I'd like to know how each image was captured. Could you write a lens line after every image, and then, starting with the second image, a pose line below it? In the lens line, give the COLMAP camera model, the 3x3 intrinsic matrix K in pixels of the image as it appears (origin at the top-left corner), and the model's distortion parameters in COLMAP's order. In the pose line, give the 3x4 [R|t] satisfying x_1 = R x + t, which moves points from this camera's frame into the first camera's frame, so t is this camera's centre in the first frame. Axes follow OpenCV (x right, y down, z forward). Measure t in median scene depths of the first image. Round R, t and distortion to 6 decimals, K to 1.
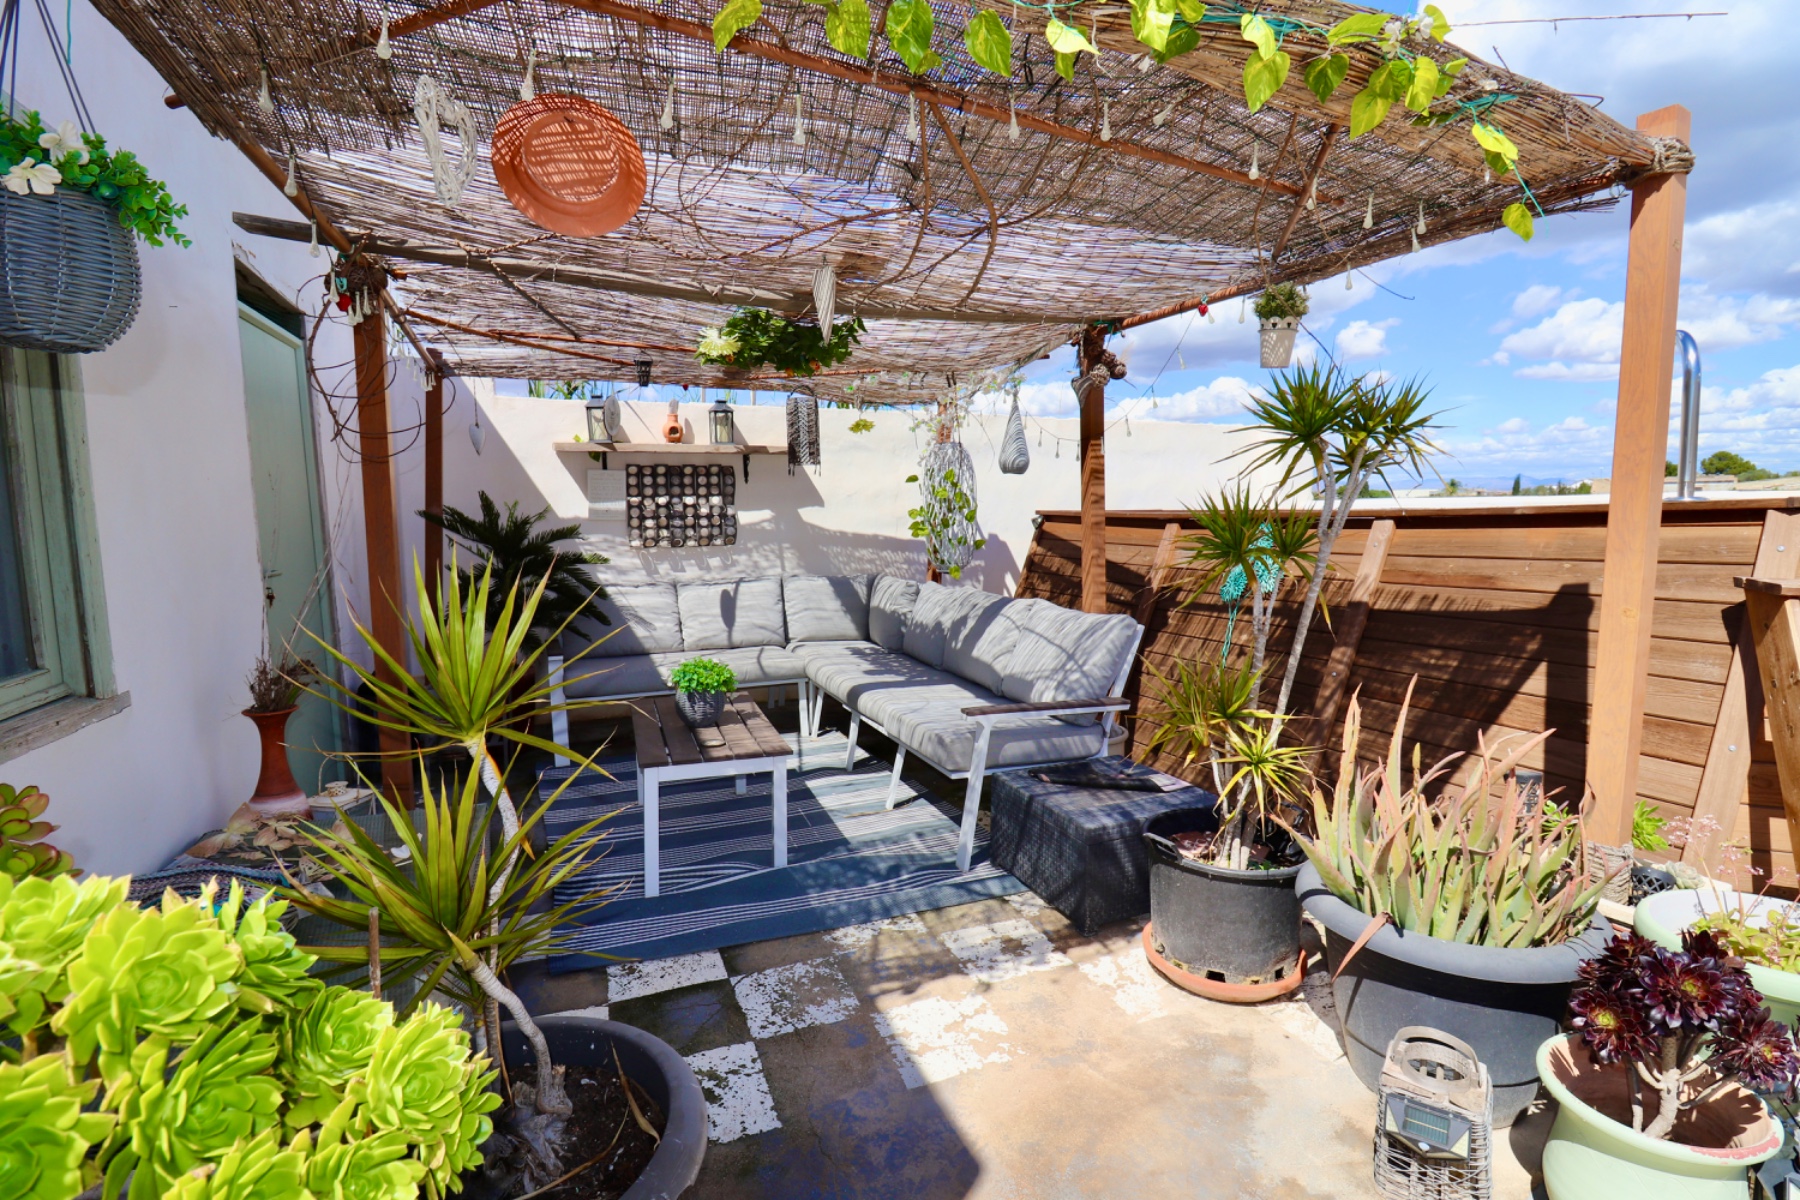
lens RADIAL K [[841.8, 0, 903.7], [0, 841.8, 601.2], [0, 0, 1]] dist [0.001733, -0.011104]
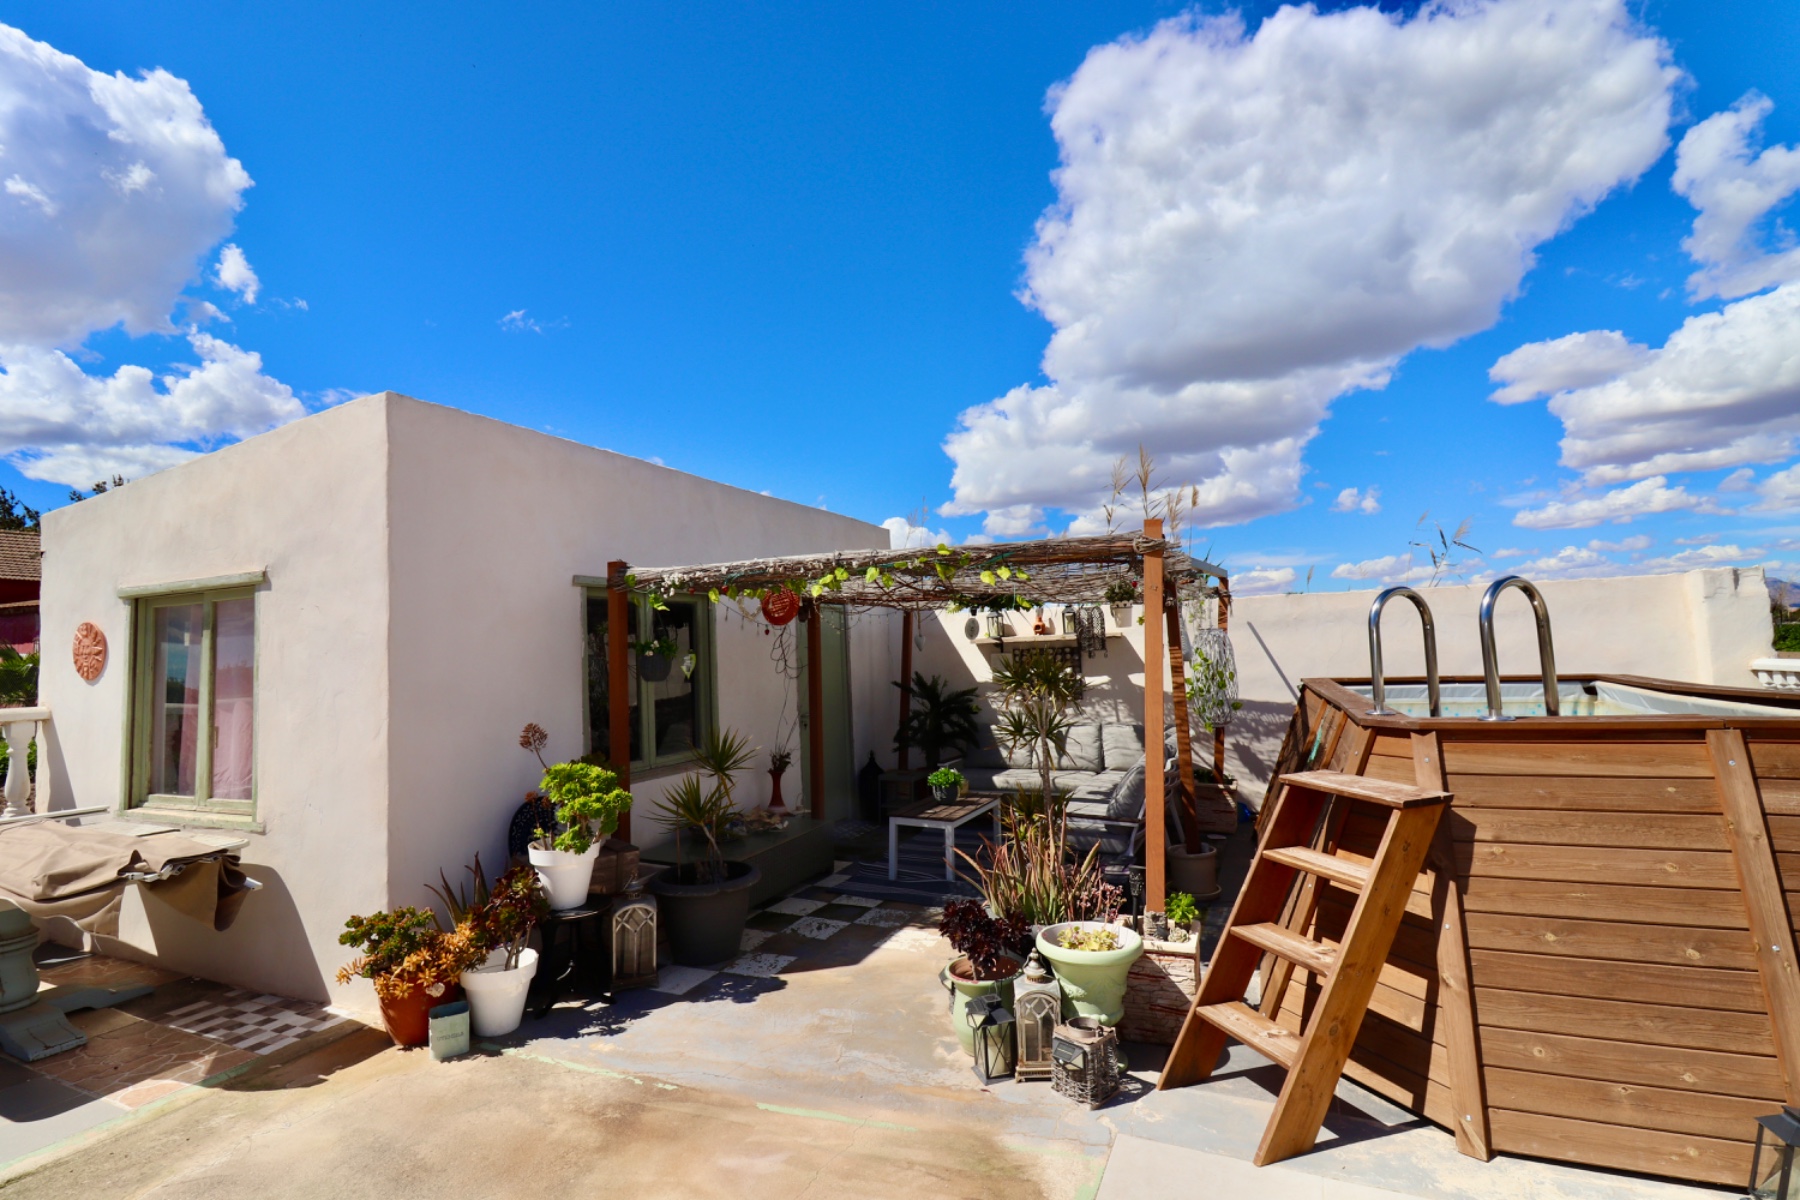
lens RADIAL K [[841.8, 0, 919.5], [0, 841.8, 623.7], [0, 0, 1]] dist [0.001733, -0.011104]
pose [[0.702736, -0.034988, -0.710590, 0.694017], [-0.047641, 0.994234, -0.096069, -0.046950], [0.709854, 0.101364, 0.697017, -0.262866]]
